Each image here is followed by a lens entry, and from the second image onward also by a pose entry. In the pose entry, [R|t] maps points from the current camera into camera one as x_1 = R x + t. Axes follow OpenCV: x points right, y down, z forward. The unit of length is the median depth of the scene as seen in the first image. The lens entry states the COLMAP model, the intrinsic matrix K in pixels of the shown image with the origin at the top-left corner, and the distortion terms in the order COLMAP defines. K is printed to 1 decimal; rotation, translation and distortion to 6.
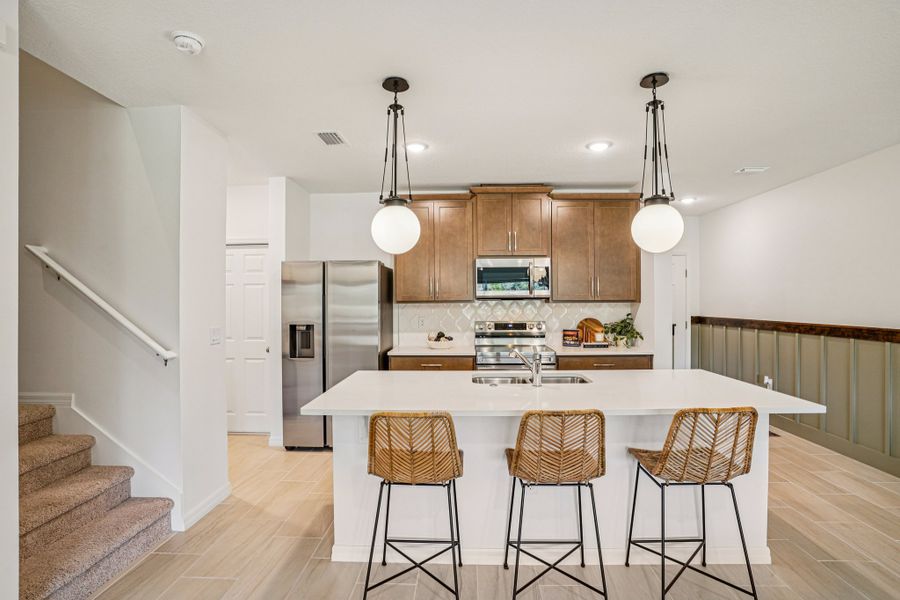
lens RADIAL K [[458.1, 0, 447.5], [0, 458.1, 298.8], [0, 0, 1]] dist [-0.061614, 0.030618]
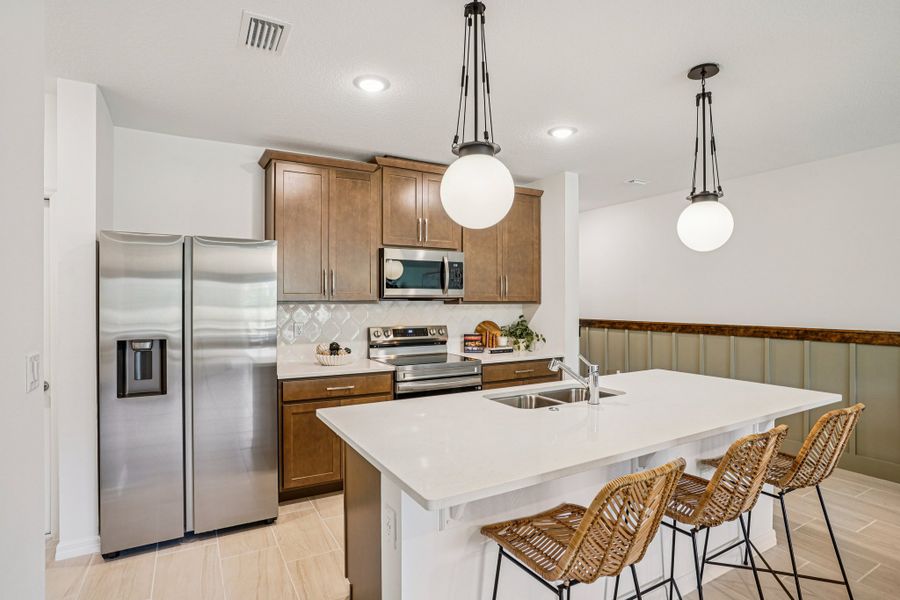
lens RADIAL K [[481.4, 0, 451.2], [0, 481.4, 295.6], [0, 0, 1]] dist [-0.025981, 0.001623]
pose [[0.840626, 0.011263, 0.541498, -0.288454], [-0.005425, 0.999909, -0.012375, 0.004344], [-0.541588, 0.007465, 0.840611, 0.237725]]
